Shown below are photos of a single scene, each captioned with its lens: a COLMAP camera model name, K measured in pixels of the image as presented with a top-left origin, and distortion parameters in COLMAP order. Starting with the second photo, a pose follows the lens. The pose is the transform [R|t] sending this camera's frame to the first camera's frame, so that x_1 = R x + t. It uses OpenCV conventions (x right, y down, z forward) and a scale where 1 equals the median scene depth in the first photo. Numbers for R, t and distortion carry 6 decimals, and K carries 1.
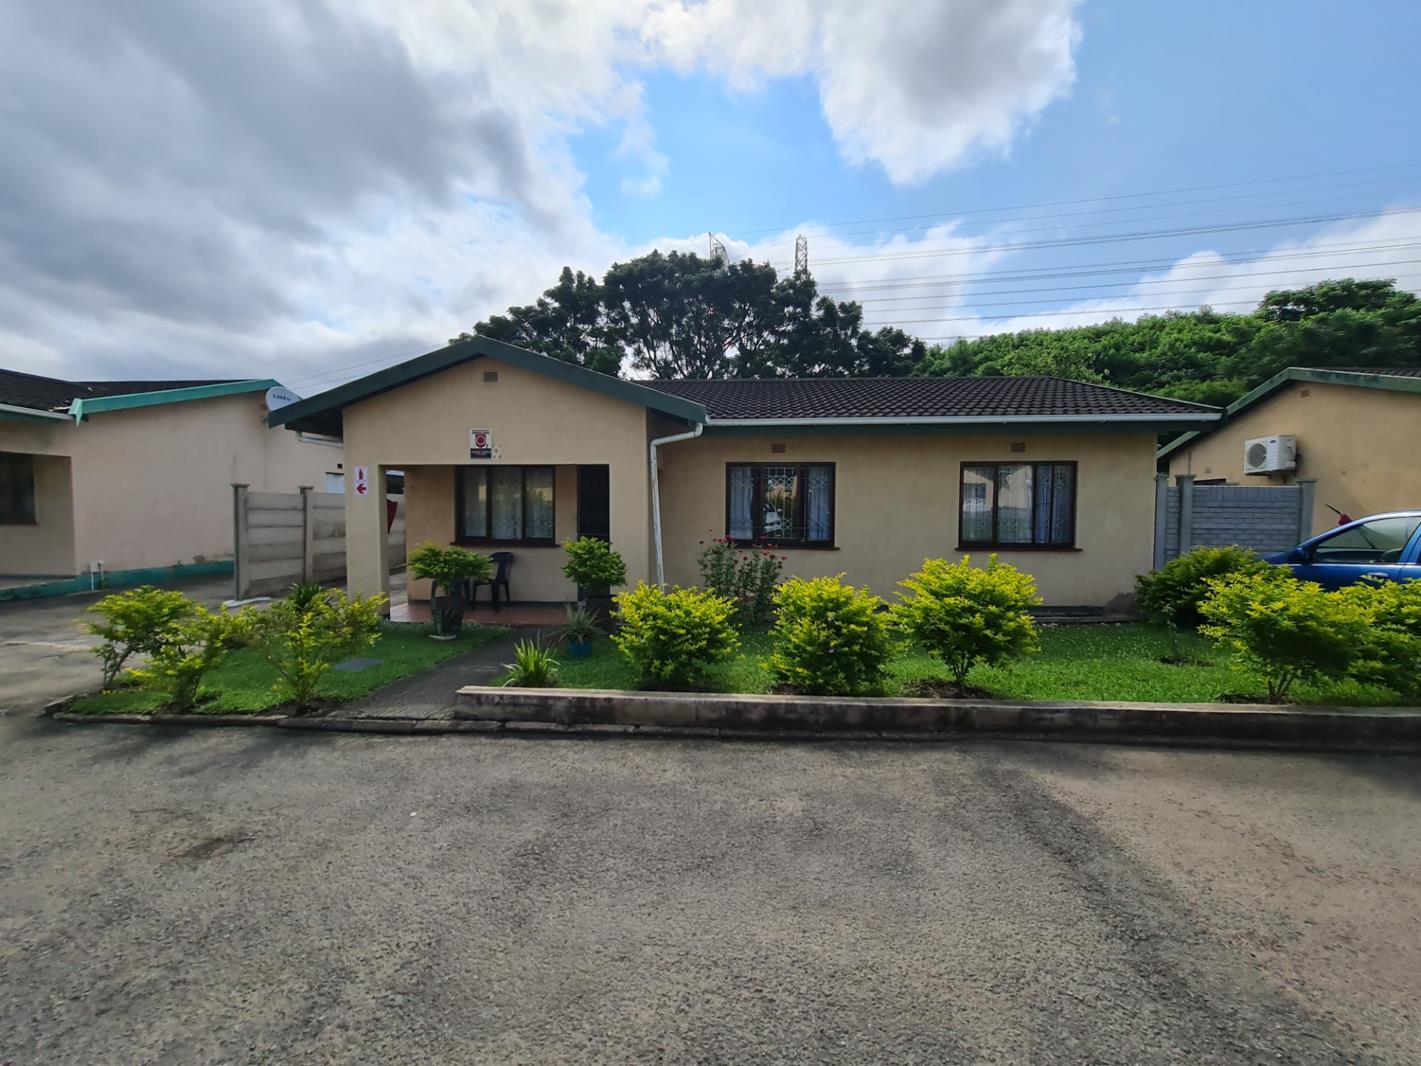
lens RADIAL K [[576.2, 0, 711.1], [0, 576.2, 535.9], [0, 0, 1]] dist [-0.001726, -0.000603]
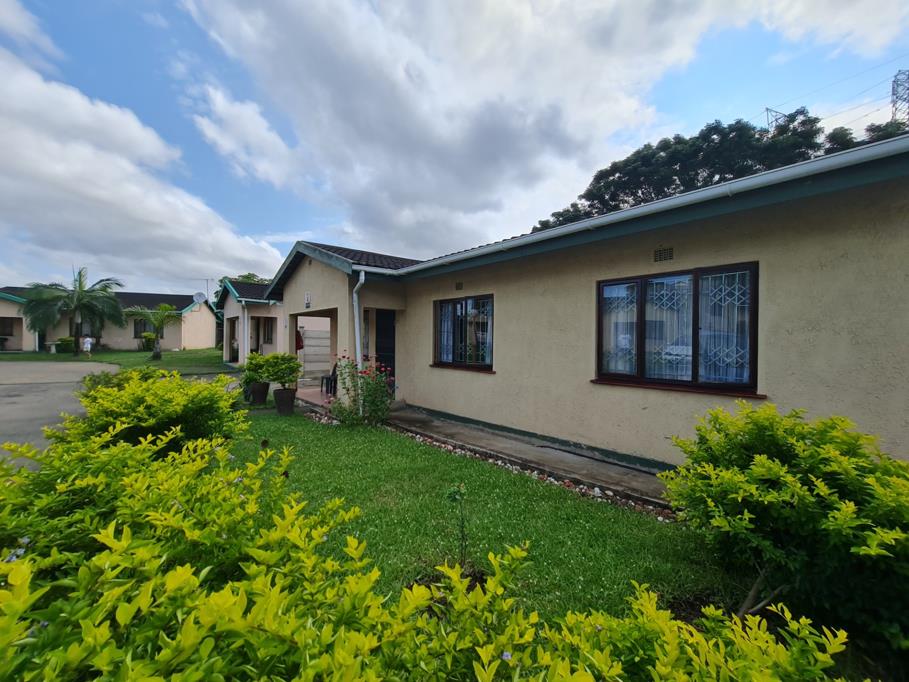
lens RADIAL K [[368.6, 0, 457.1], [0, 368.6, 346.5], [0, 0, 1]] dist [-0.001726, -0.000603]
pose [[0.728147, 0.014551, -0.685266, 0.671048], [-0.039145, 0.999026, -0.020380, -0.010332], [0.684302, 0.041664, 0.728007, 0.460550]]
